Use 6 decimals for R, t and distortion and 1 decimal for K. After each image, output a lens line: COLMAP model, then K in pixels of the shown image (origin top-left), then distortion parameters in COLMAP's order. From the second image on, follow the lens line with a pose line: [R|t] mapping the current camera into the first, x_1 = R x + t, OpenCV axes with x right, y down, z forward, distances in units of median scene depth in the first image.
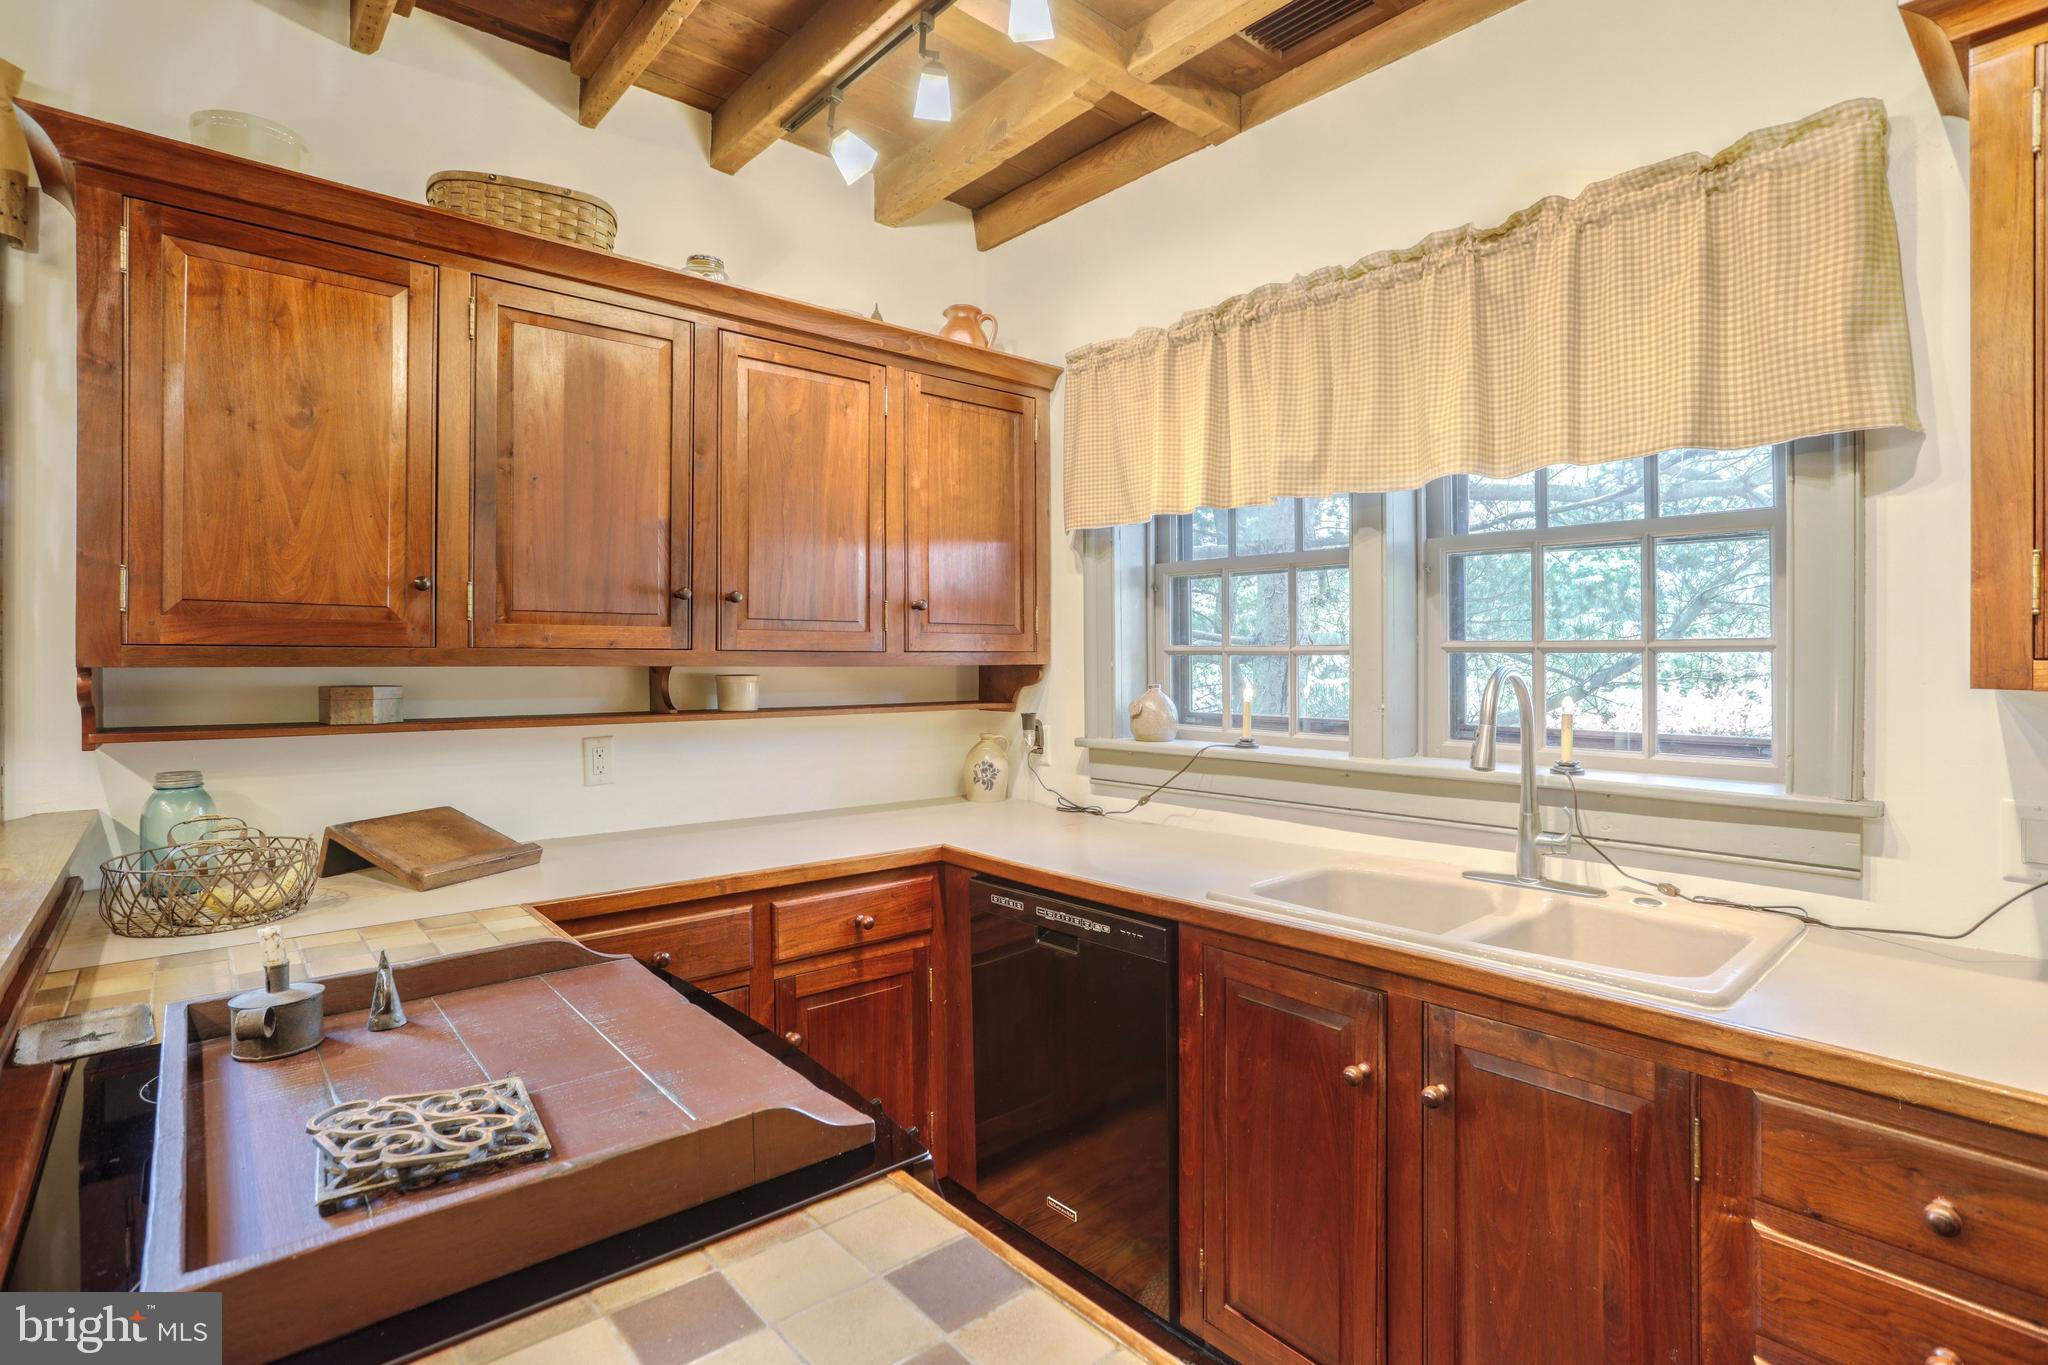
lens RADIAL K [[1043.5, 0, 1071.4], [0, 1043.5, 653.1], [0, 0, 1]] dist [-0.045782, 0.017032]
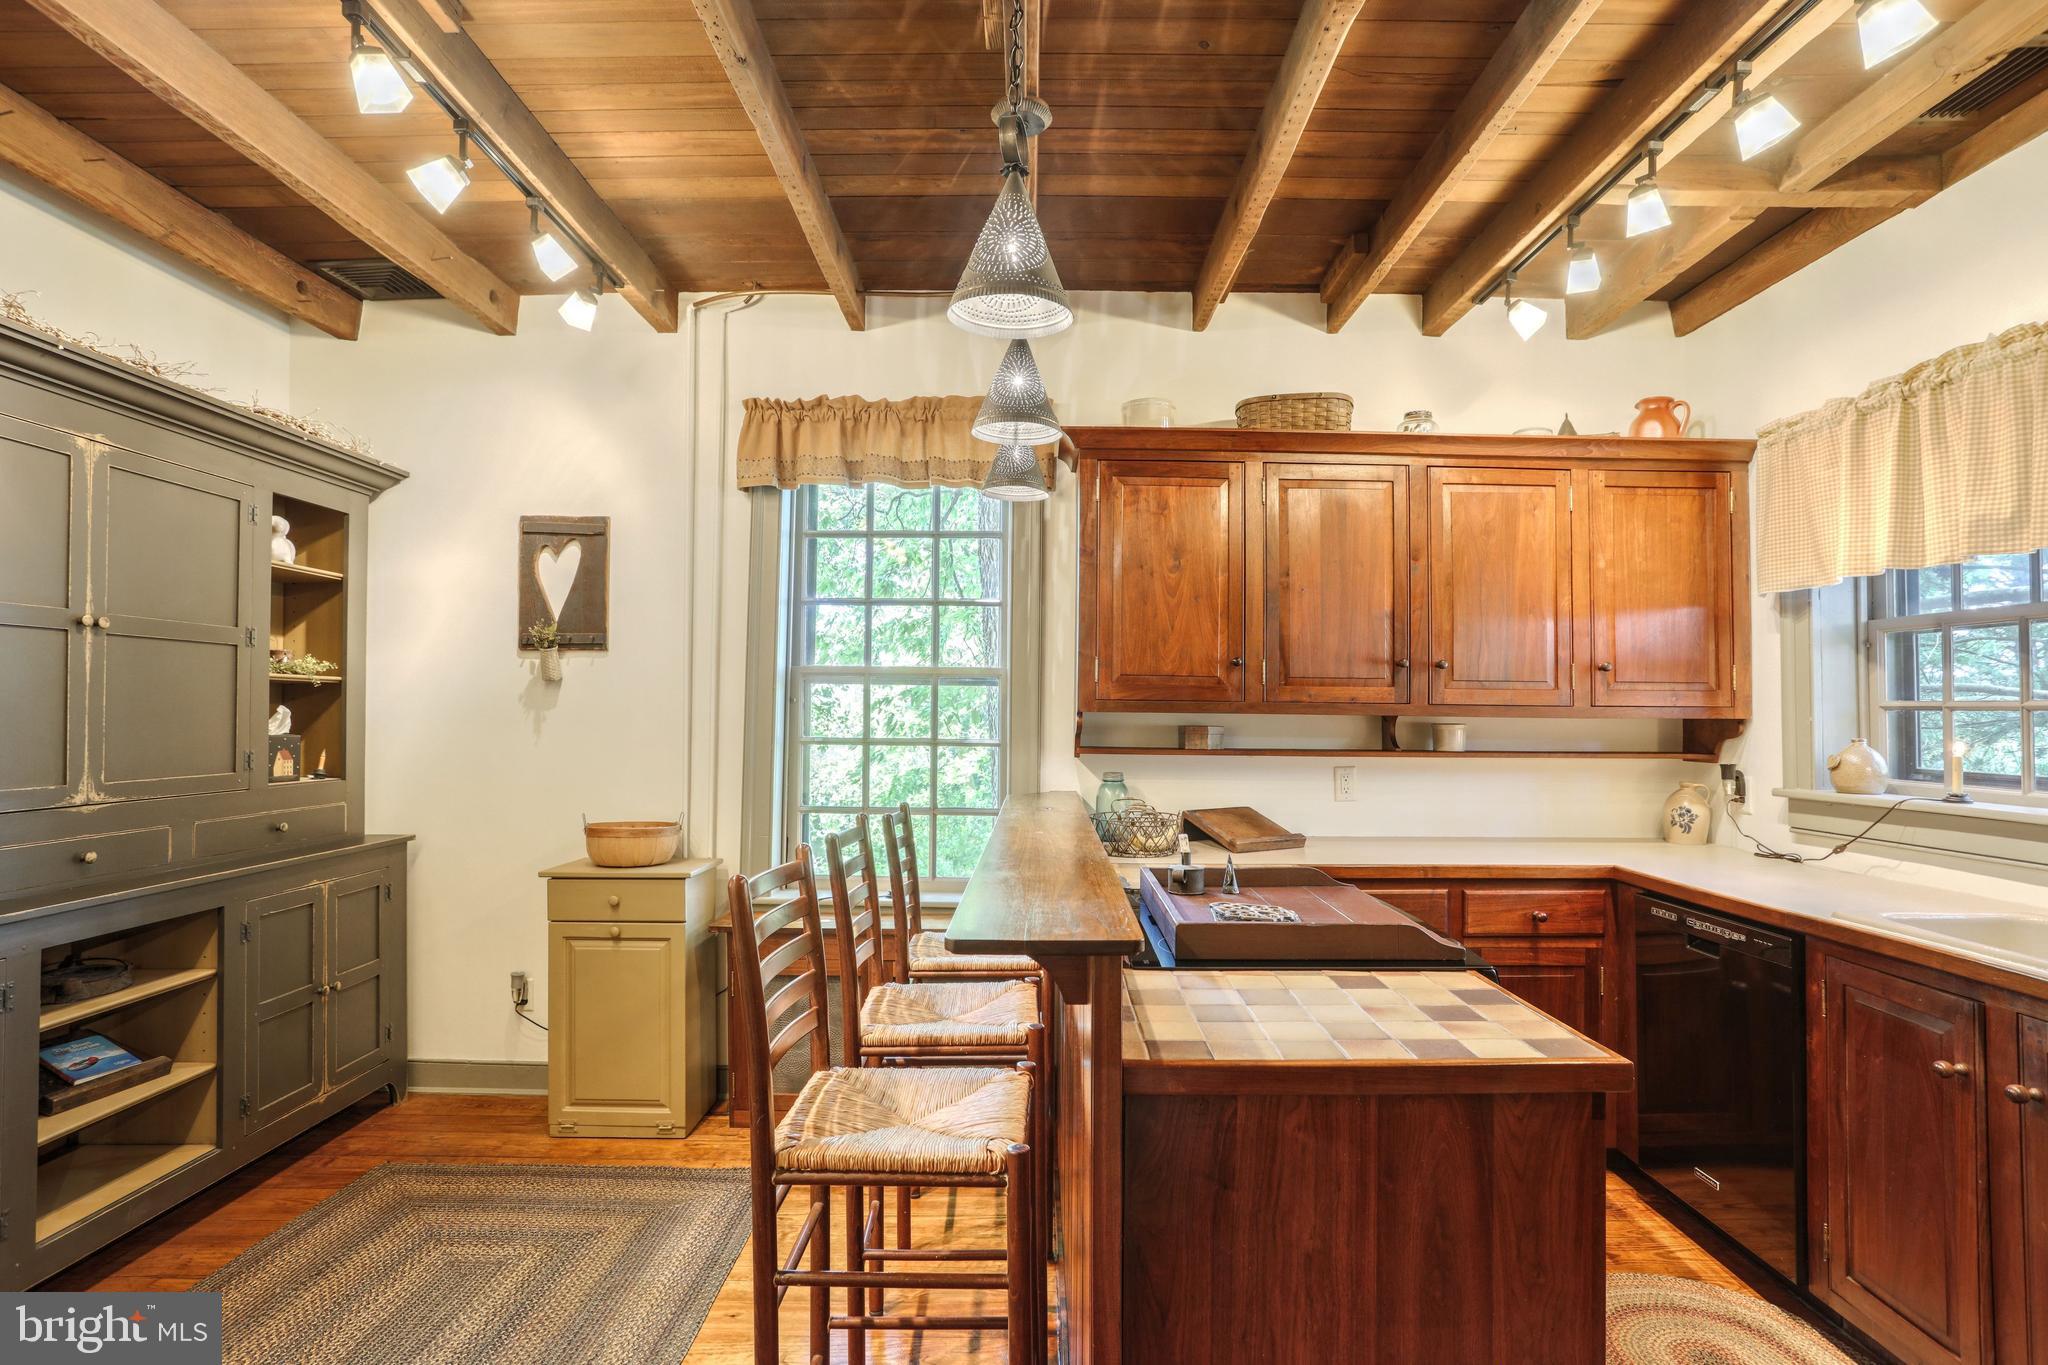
lens RADIAL K [[1043.5, 0, 1013.3], [0, 1043.5, 686.3], [0, 0, 1]] dist [-0.045782, 0.017032]
pose [[0.730602, -0.009440, -0.682739, 0.190627], [-0.007048, 0.999747, -0.021364, 0.006719], [0.682768, 0.020421, 0.730350, -0.364860]]
